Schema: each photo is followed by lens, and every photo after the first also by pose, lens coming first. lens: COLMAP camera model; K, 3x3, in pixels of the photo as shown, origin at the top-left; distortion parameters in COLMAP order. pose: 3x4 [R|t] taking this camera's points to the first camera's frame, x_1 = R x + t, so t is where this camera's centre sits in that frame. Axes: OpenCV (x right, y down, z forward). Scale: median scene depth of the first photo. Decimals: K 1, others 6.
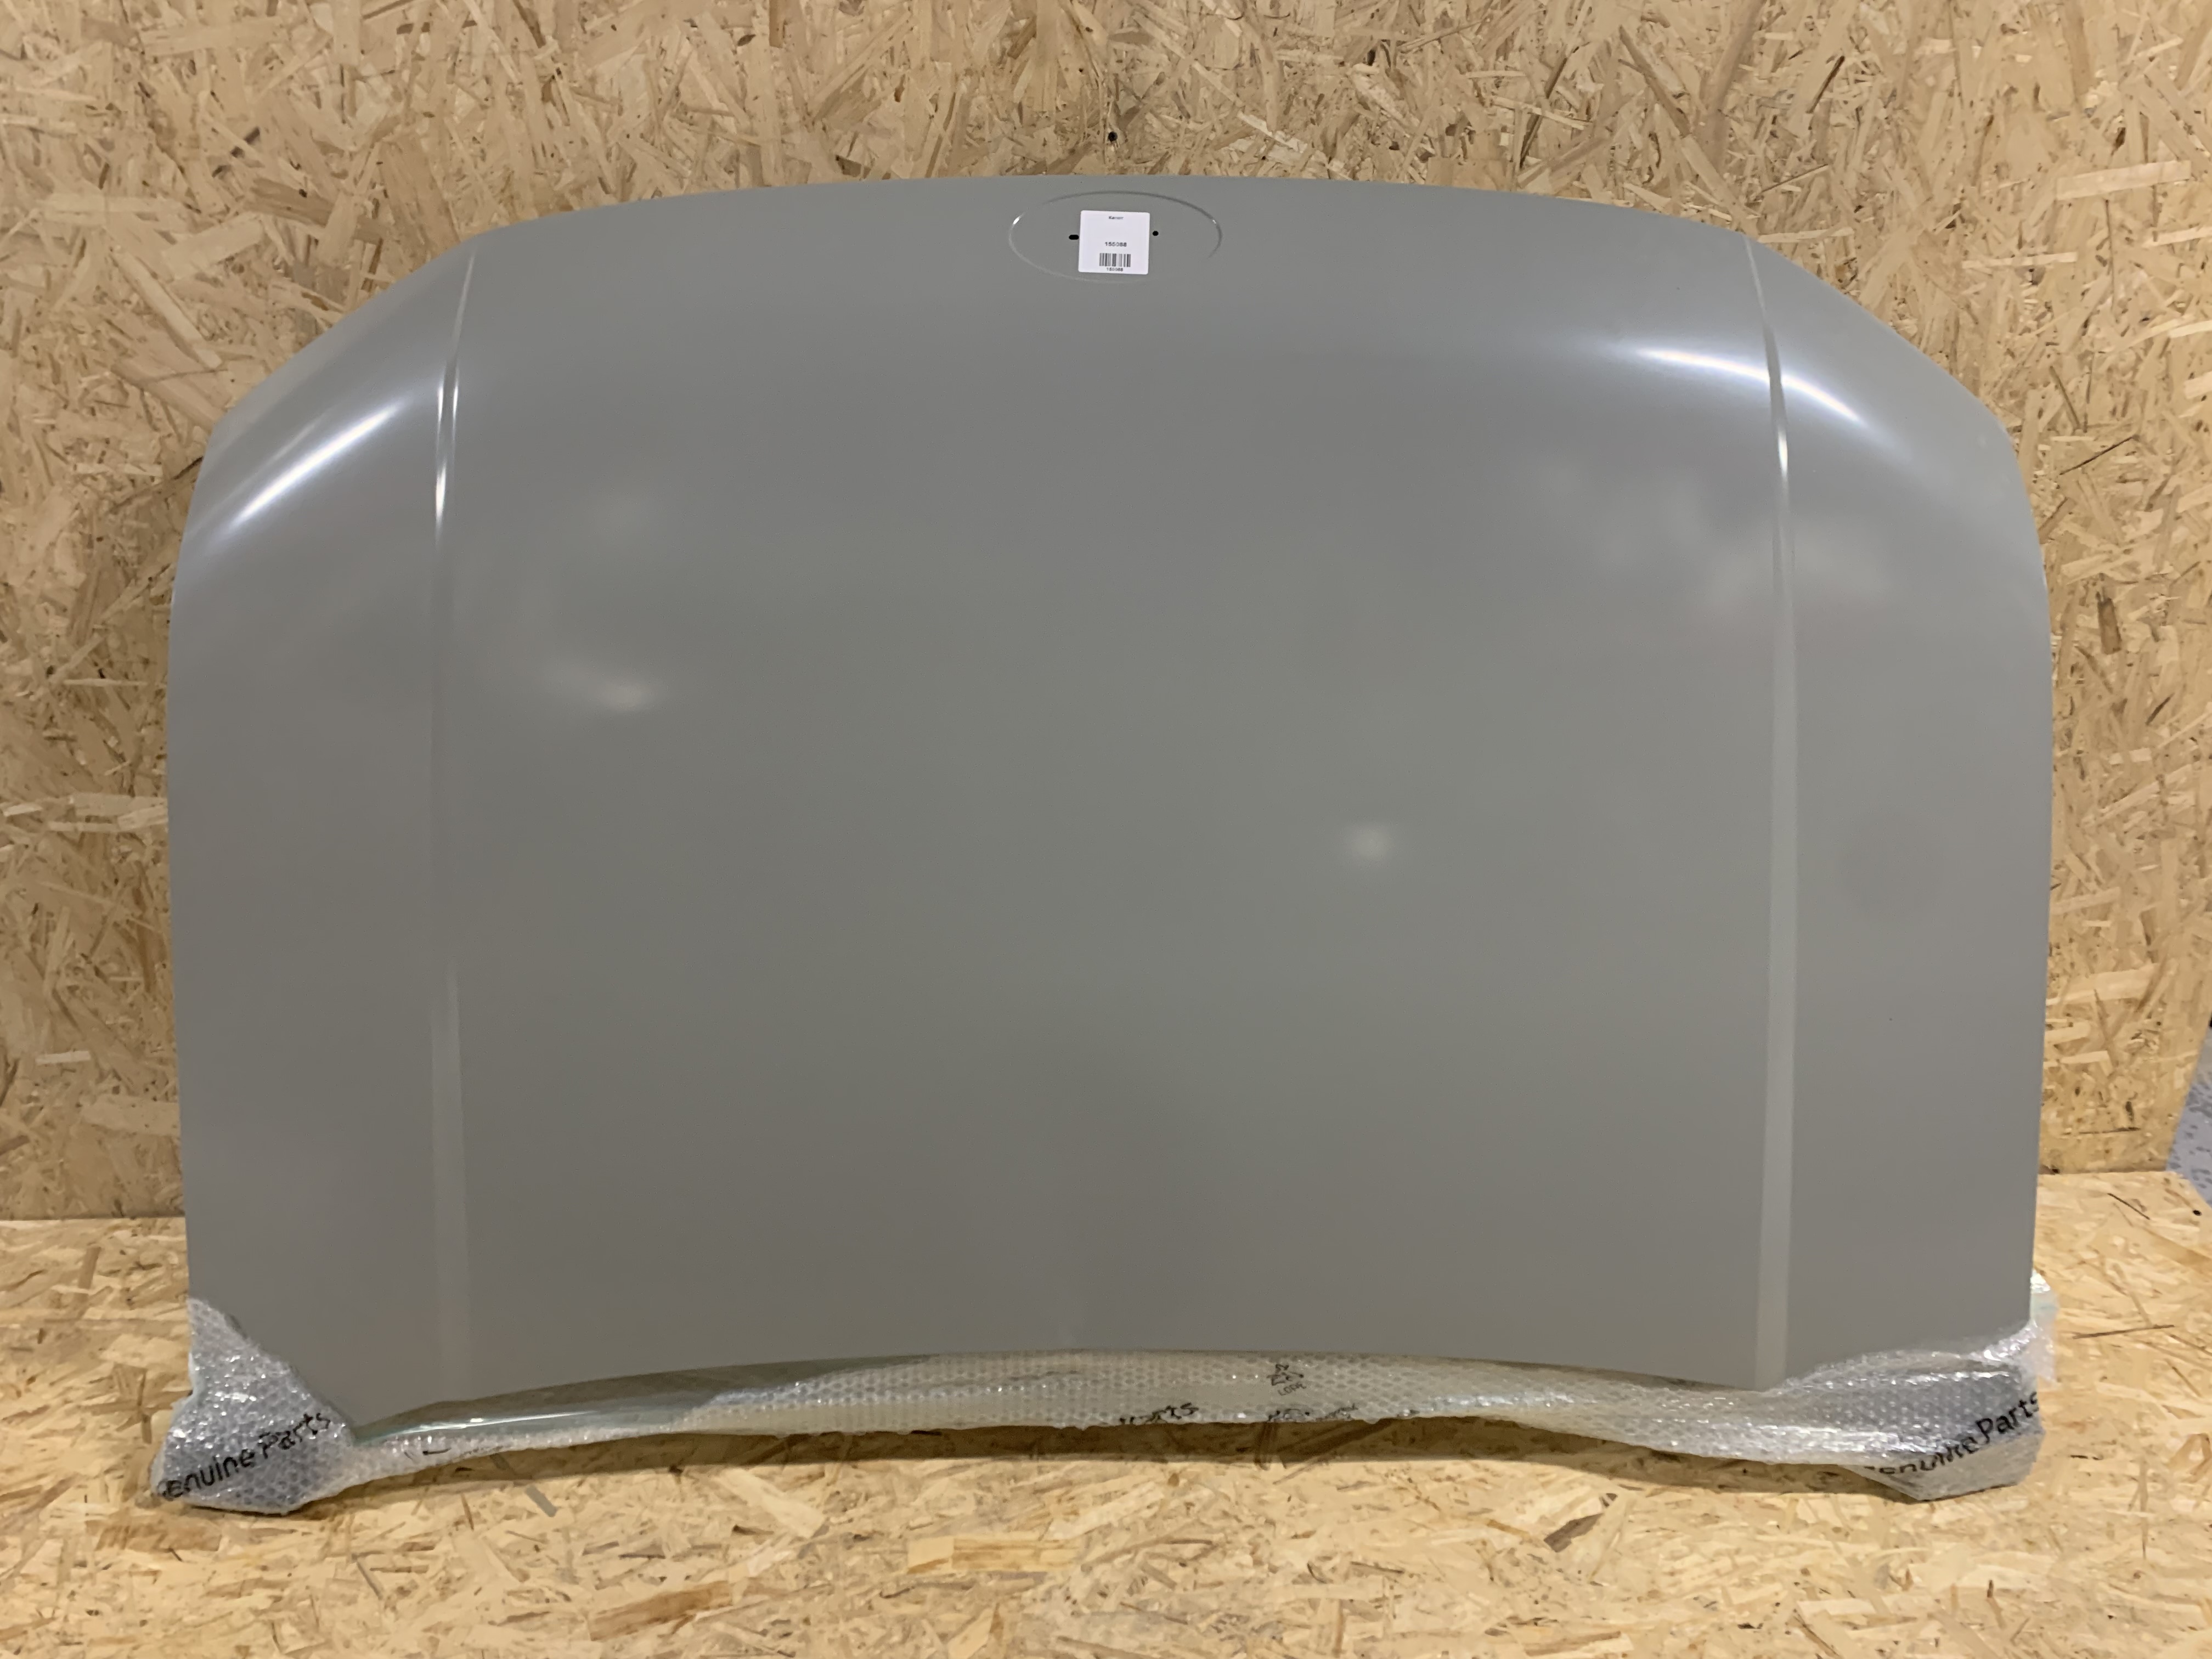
lens RADIAL K [[1703.8, 0, 1102.7], [0, 1703.8, 832.5], [0, 0, 1]] dist [0.001910, -0.001252]
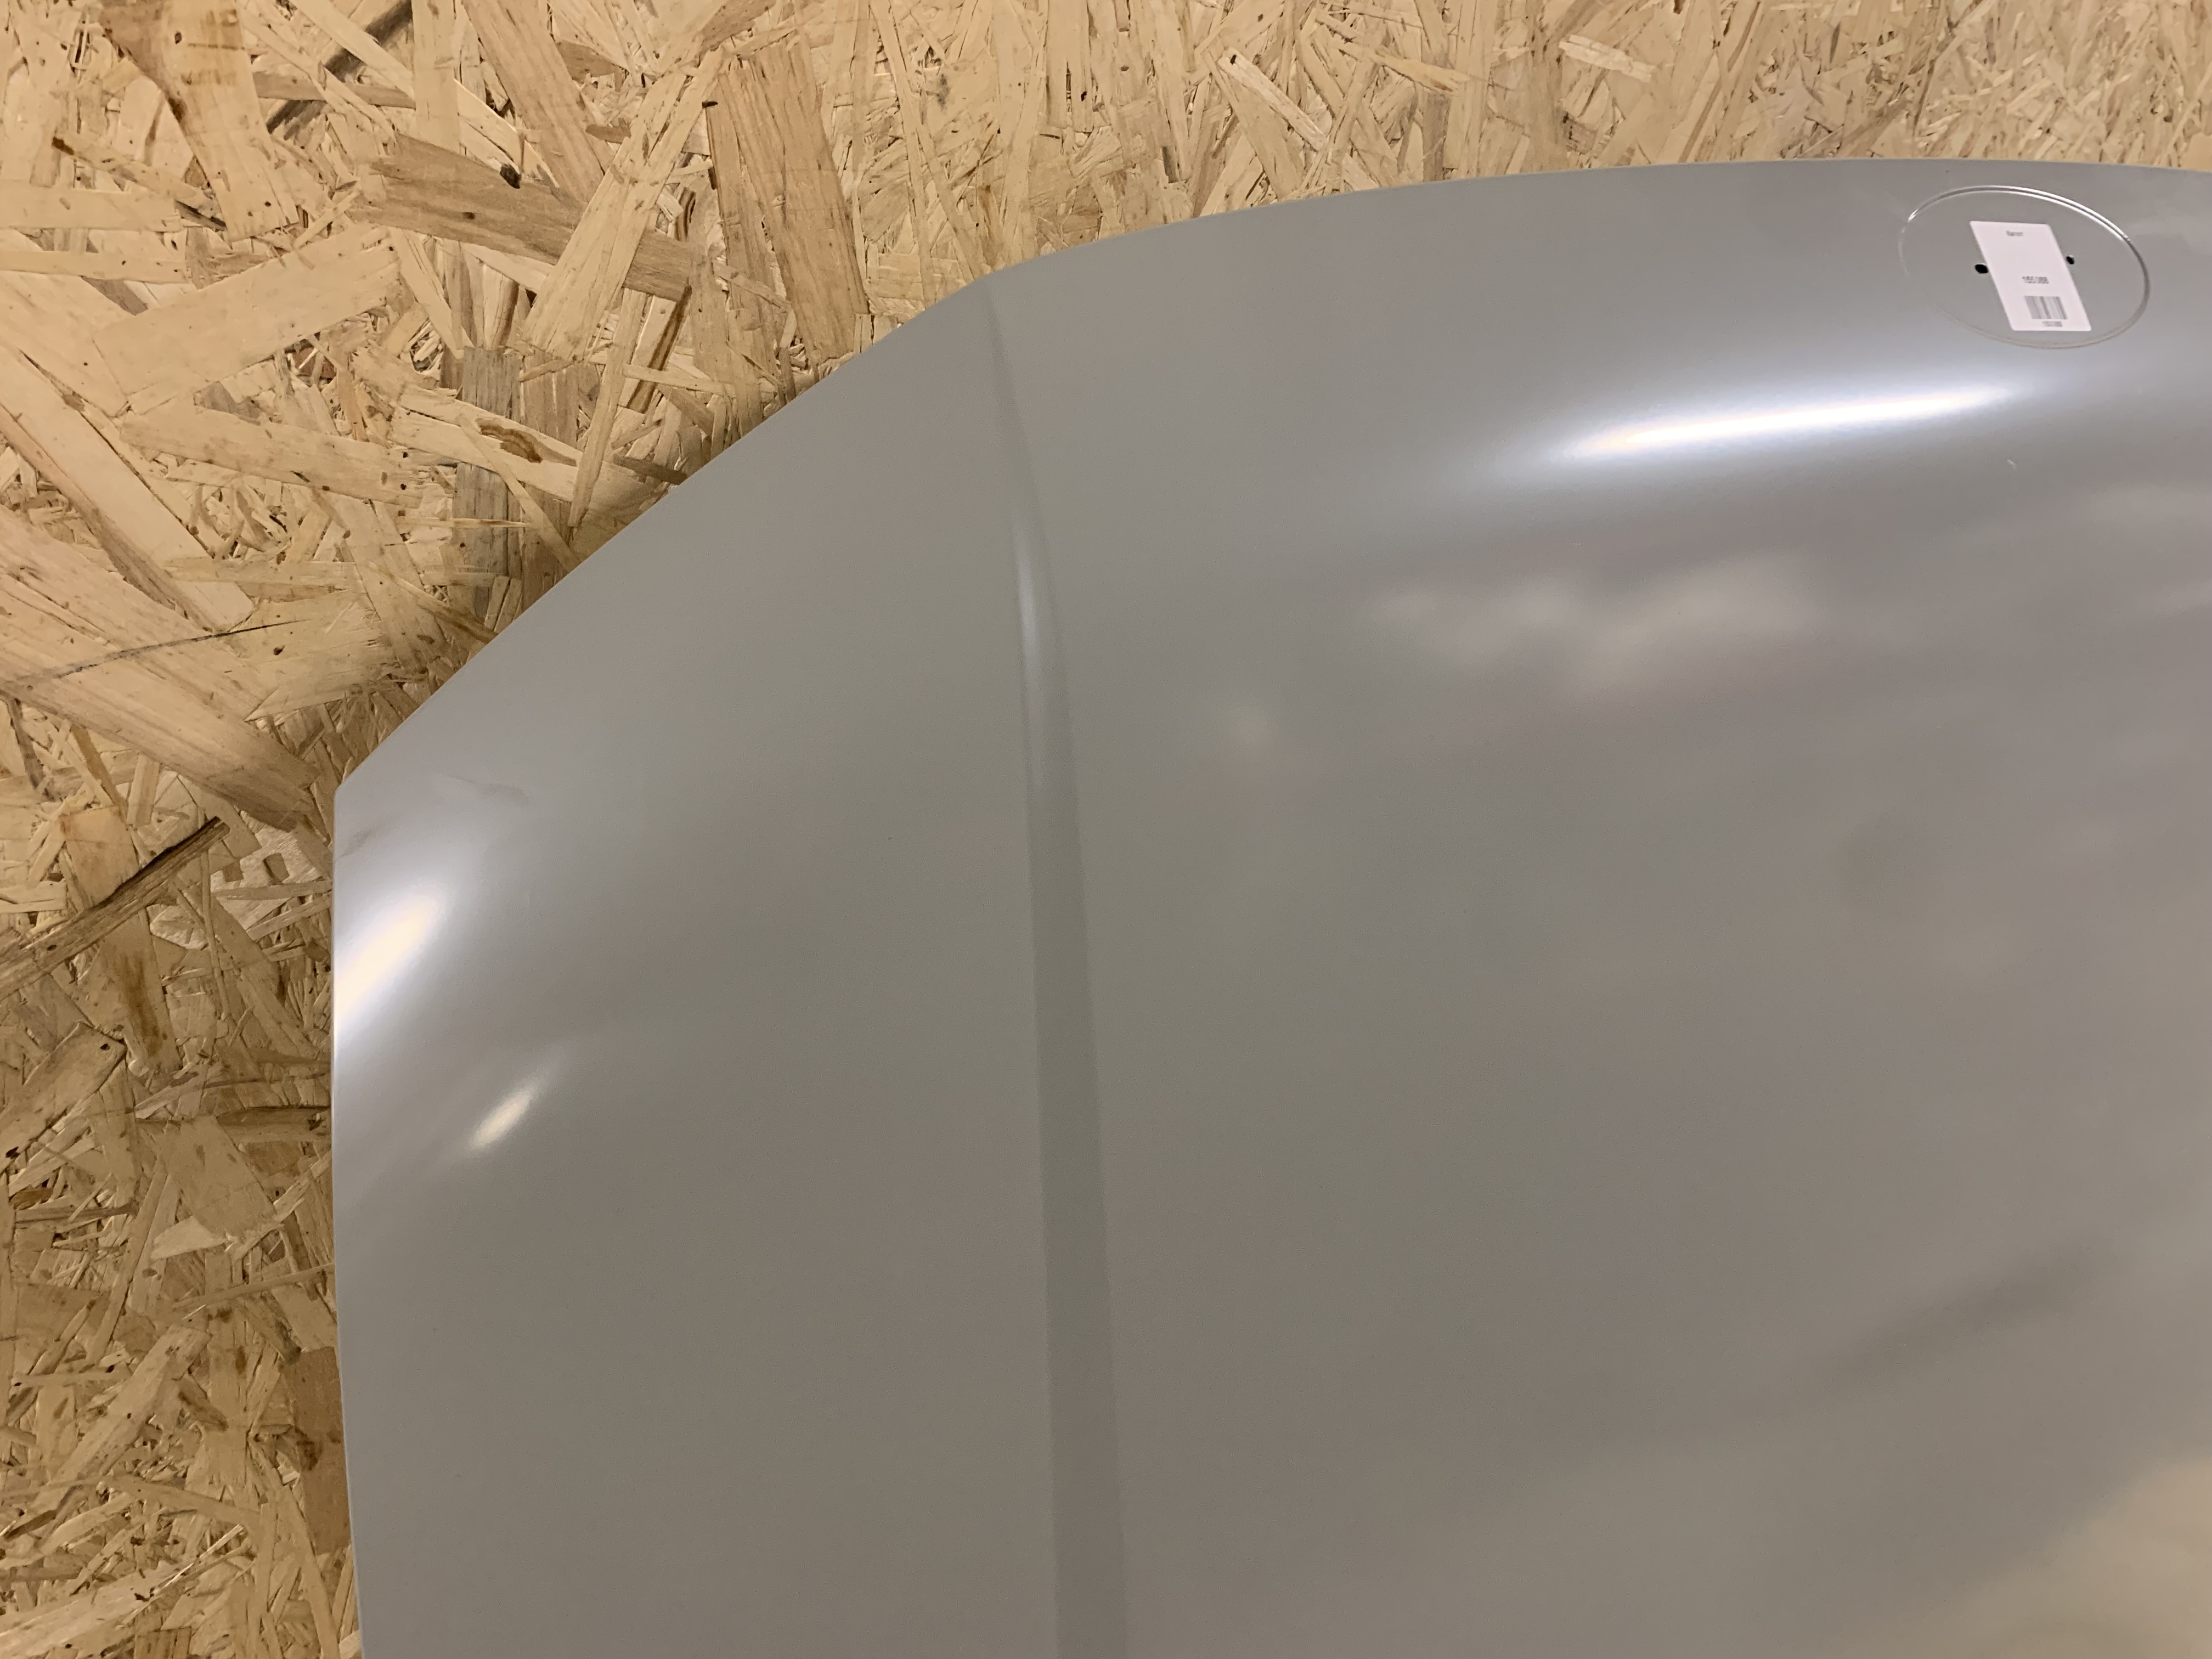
lens RADIAL K [[1703.8, 0, 1085.5], [0, 1703.8, 824.2], [0, 0, 1]] dist [0.001910, -0.001252]
pose [[0.889623, -0.154673, 0.429706, -0.523864], [0.136184, 0.987941, 0.073667, -0.230959], [-0.435918, -0.007017, 0.899959, 0.569825]]
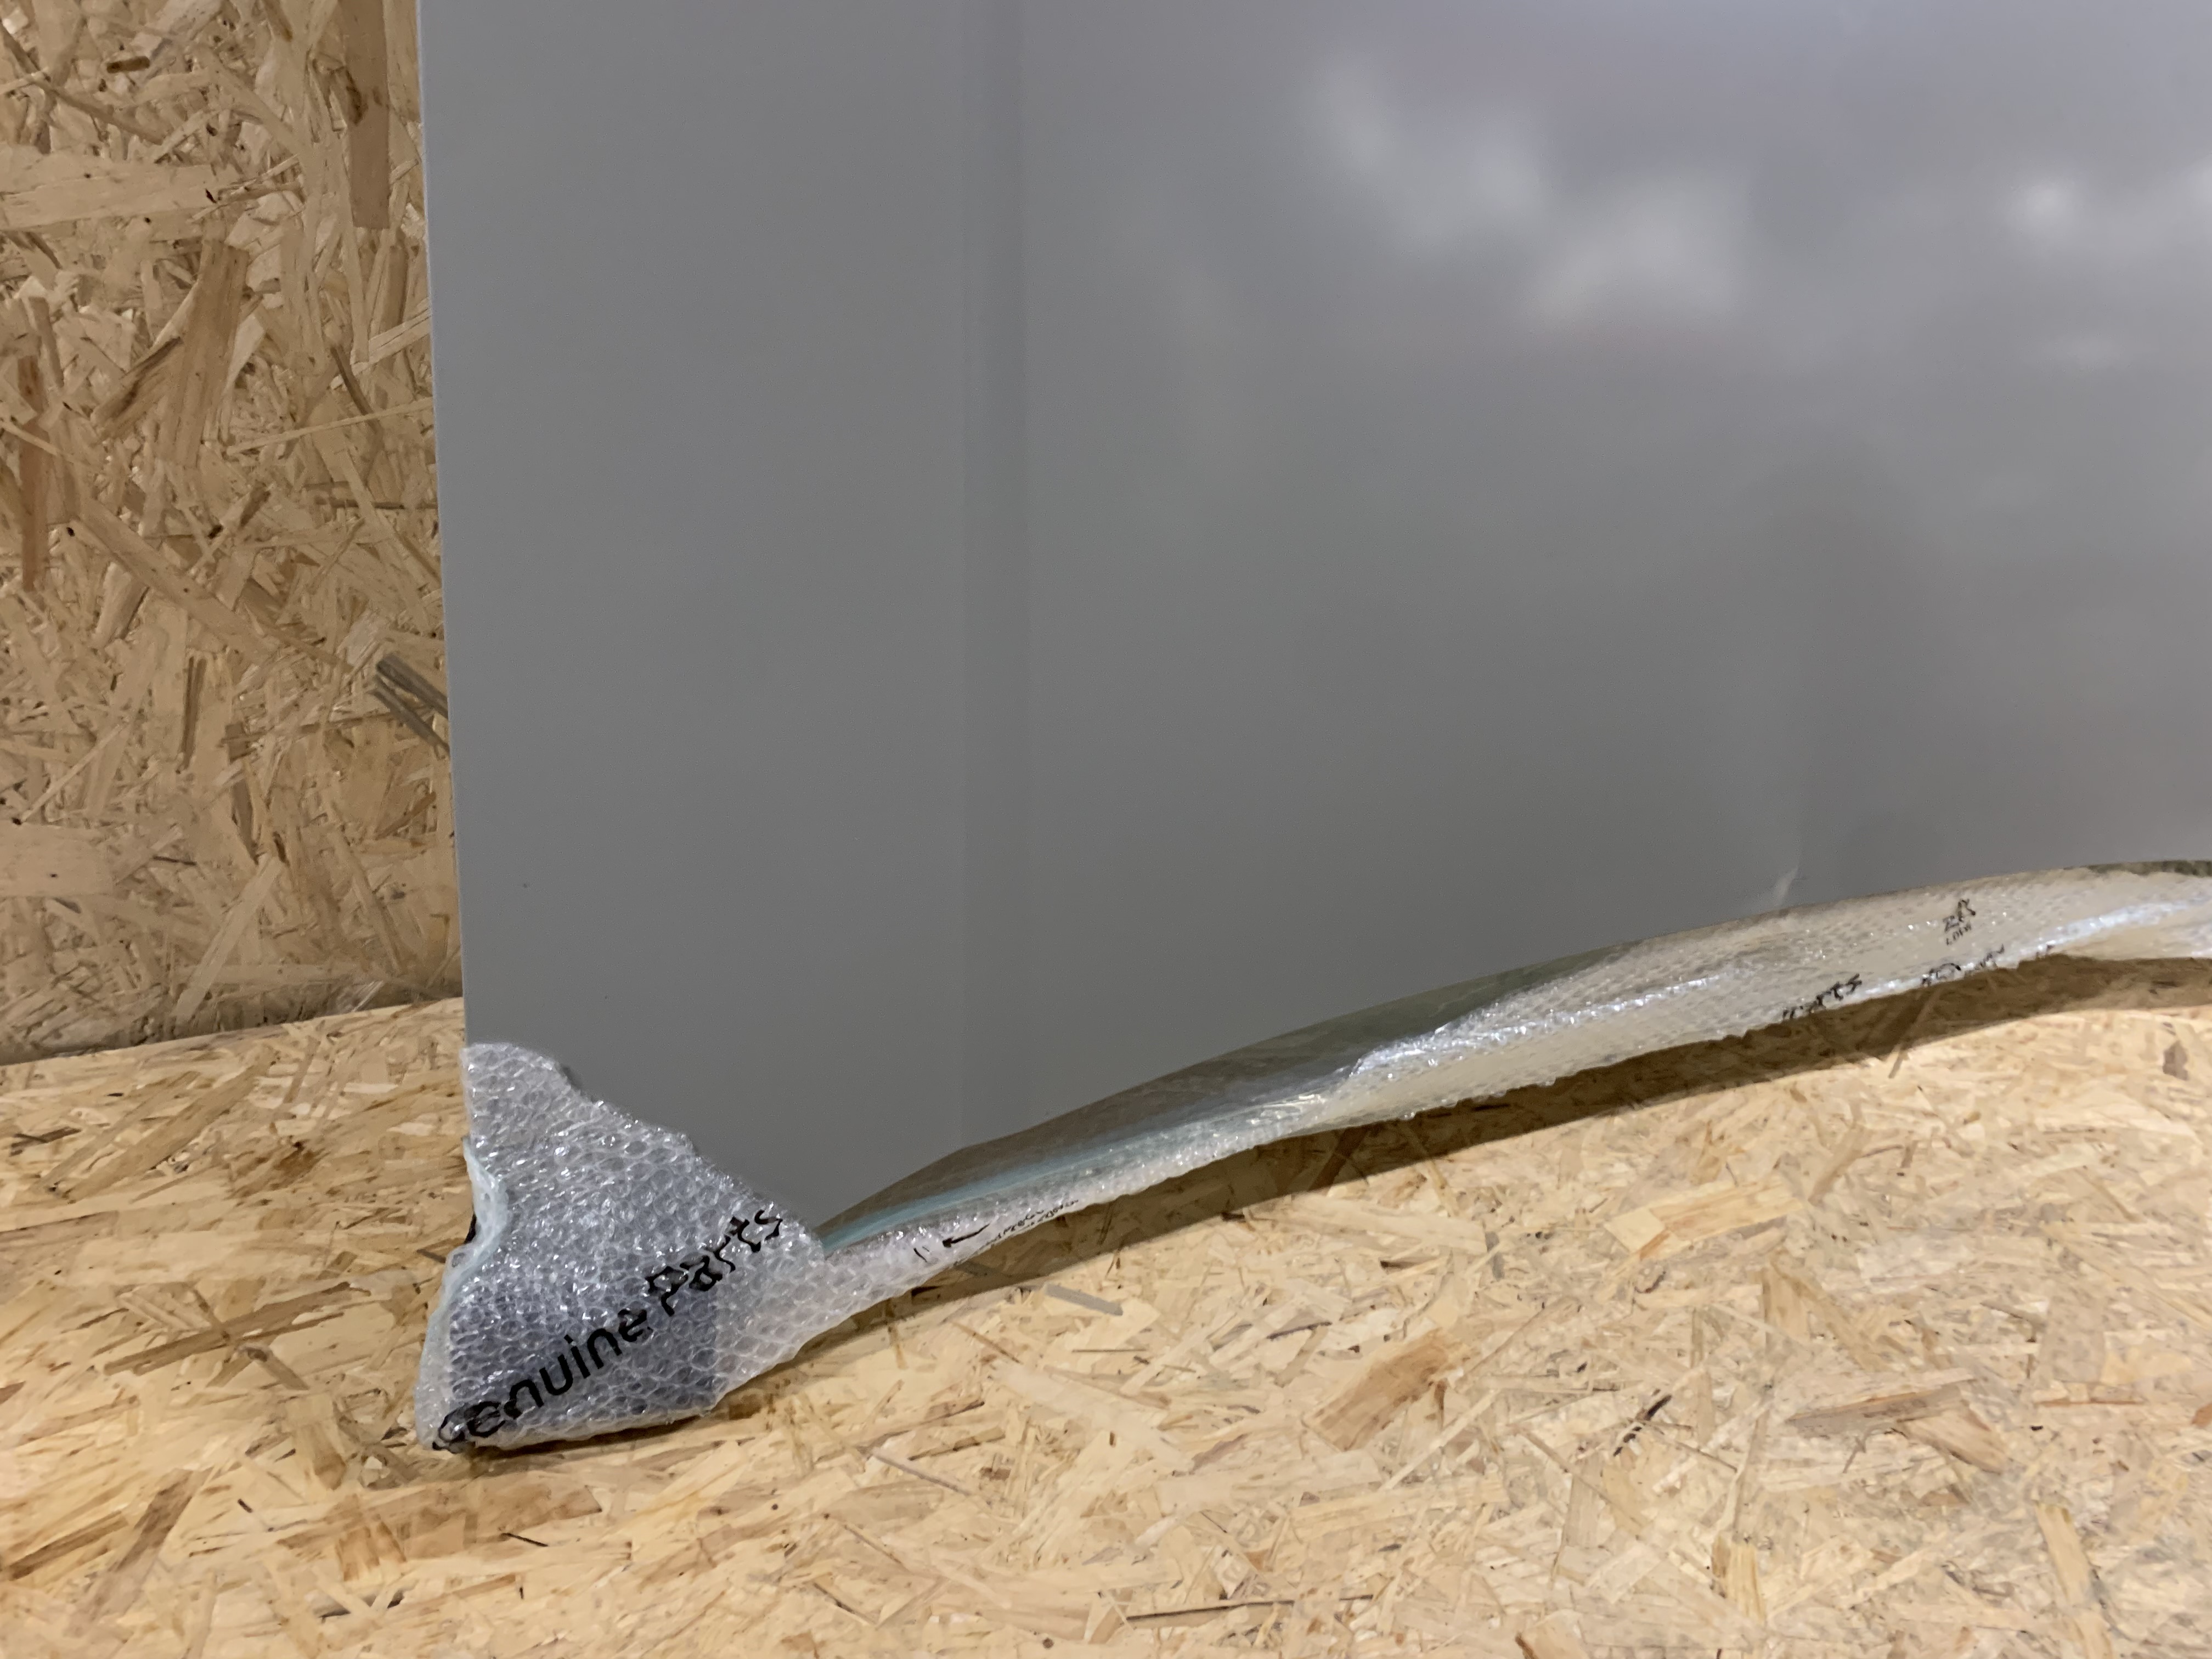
lens RADIAL K [[1703.8, 0, 1112.4], [0, 1703.8, 826.3], [0, 0, 1]] dist [0.001910, -0.001252]
pose [[0.892659, -0.103915, 0.438591, -0.591676], [0.104861, 0.994240, 0.022144, 0.221458], [-0.438366, 0.026224, 0.898414, 0.466200]]
